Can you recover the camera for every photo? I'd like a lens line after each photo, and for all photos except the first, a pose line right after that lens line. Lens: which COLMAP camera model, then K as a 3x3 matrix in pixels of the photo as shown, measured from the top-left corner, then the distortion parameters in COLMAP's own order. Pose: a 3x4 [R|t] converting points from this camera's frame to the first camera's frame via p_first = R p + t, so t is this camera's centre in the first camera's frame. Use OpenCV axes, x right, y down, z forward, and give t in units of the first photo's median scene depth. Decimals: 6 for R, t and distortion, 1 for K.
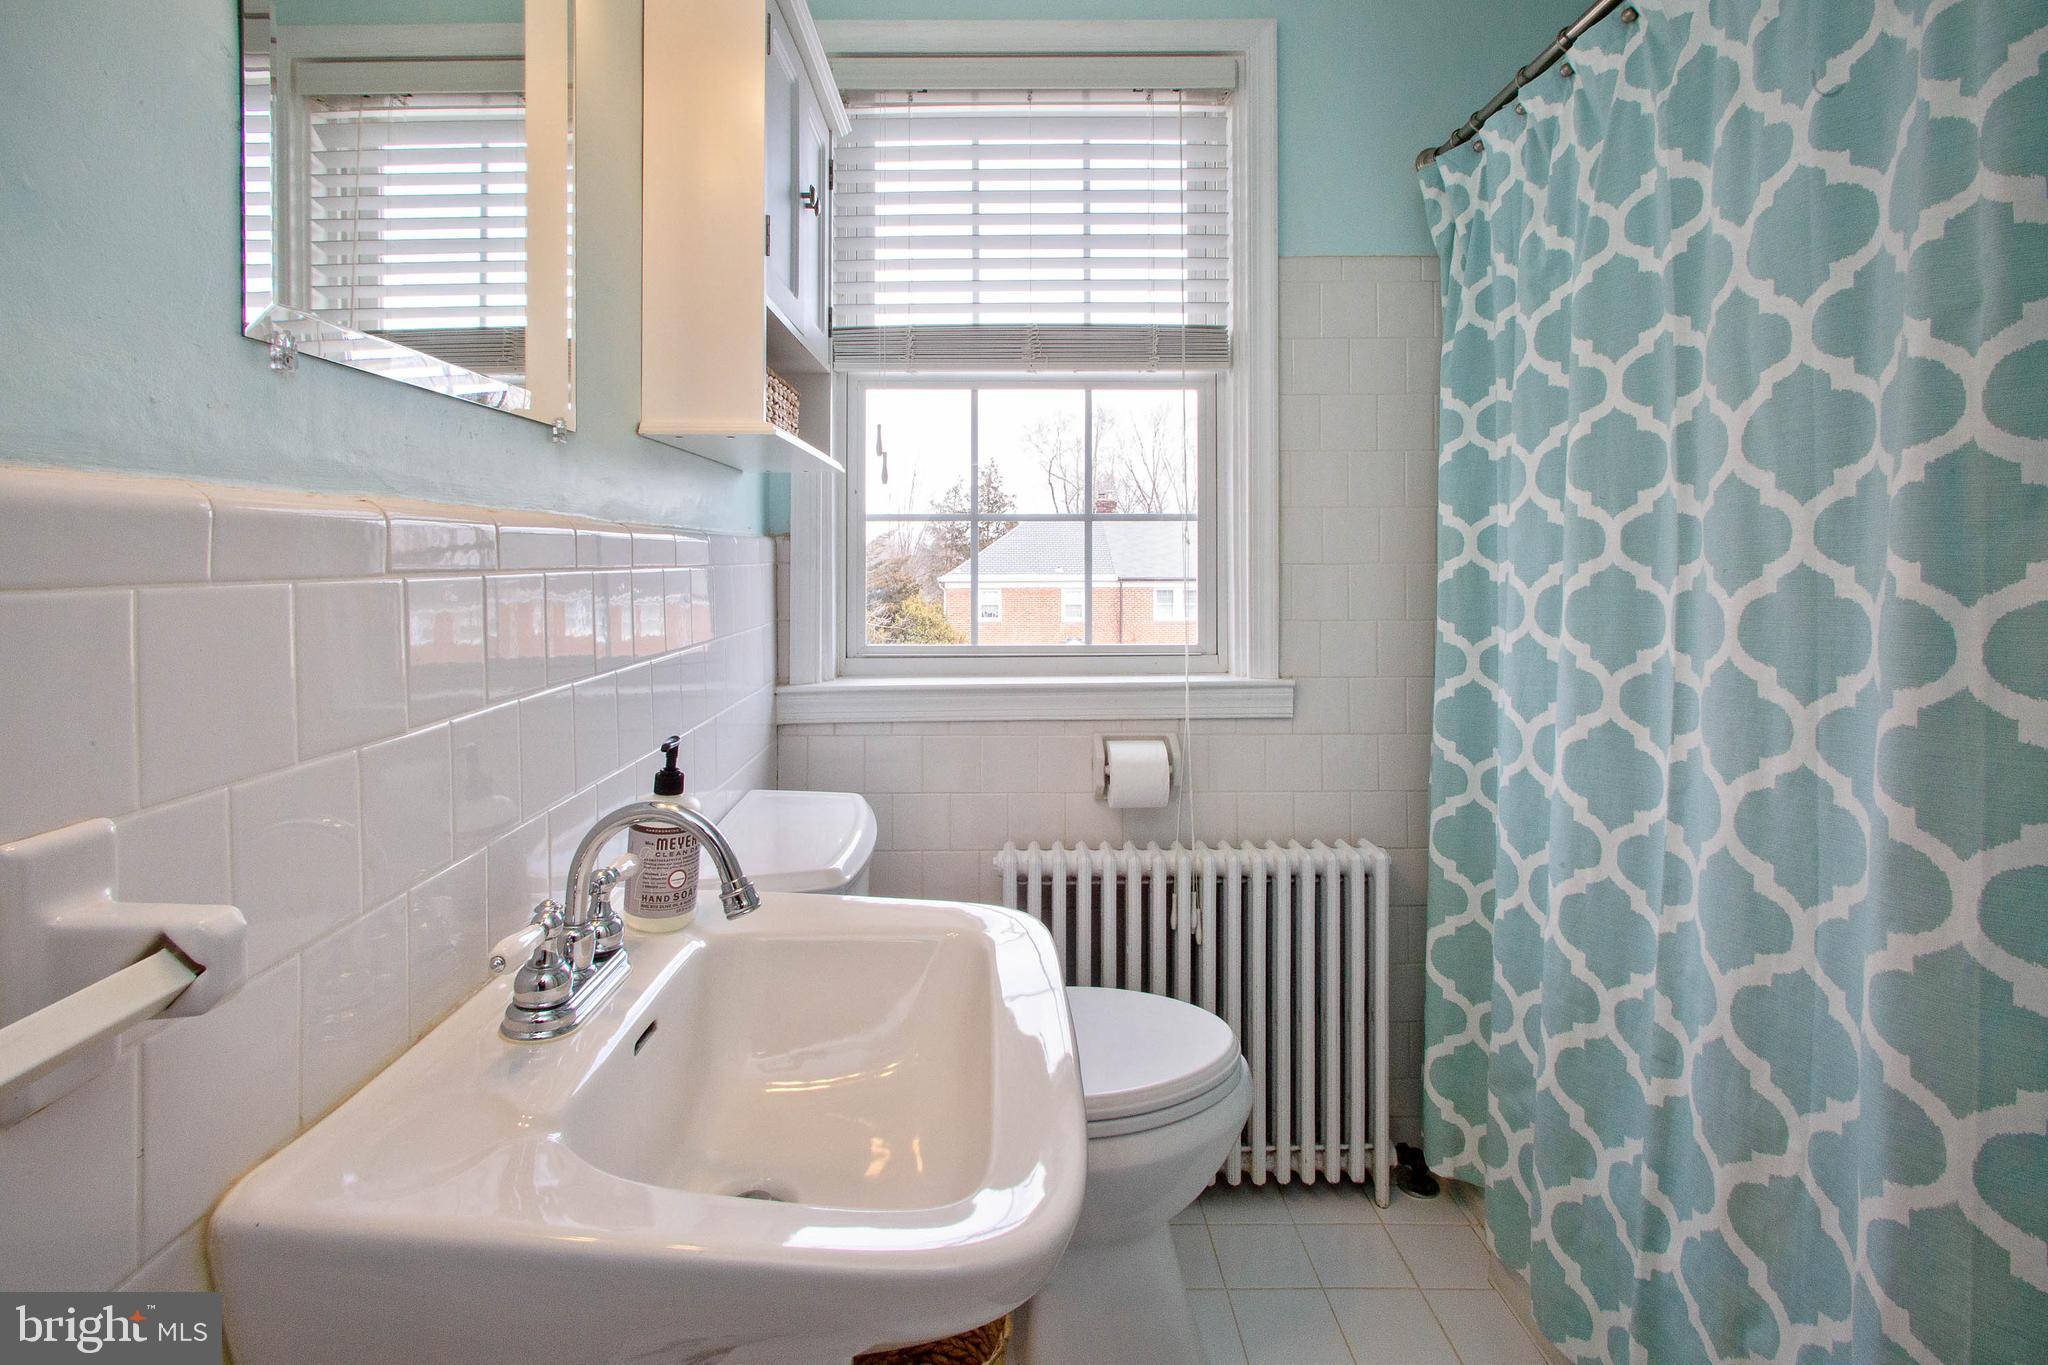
lens RADIAL K [[984.1, 0, 1022.0], [0, 984.1, 567.4], [0, 0, 1]] dist [0.000179, 0.000233]
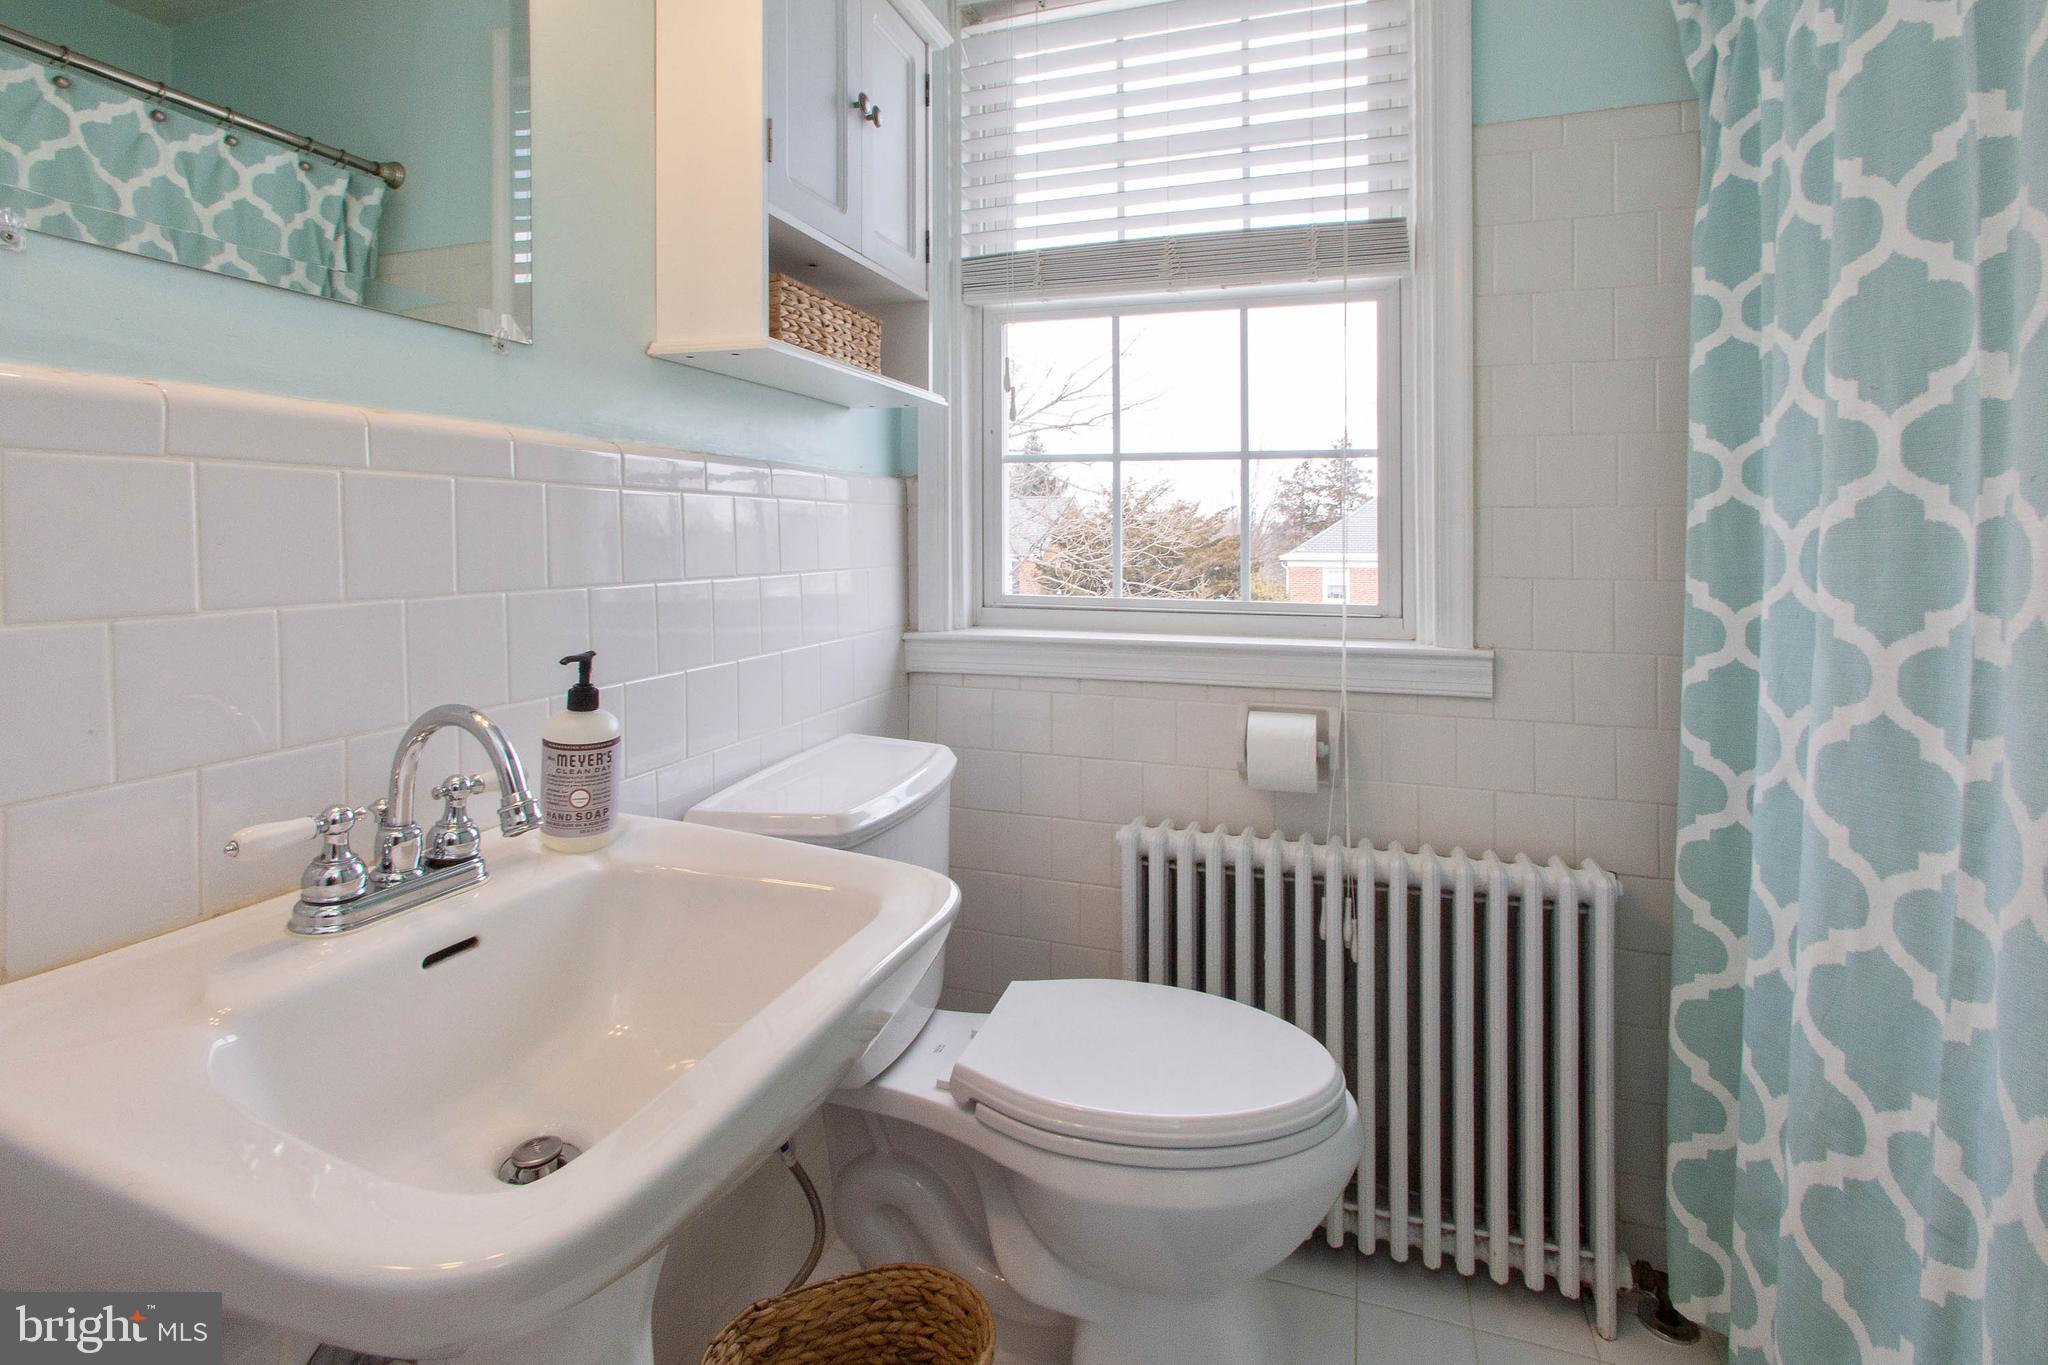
lens RADIAL K [[1003.5, 0, 967.0], [0, 1003.5, 537.5], [0, 0, 1]] dist [-0.002287, 0.003246]
pose [[0.943393, 0.011882, -0.331463, 0.165461], [-0.011237, 0.999929, 0.003861, 0.026835], [0.331486, 0.000082, 0.943460, 0.099692]]
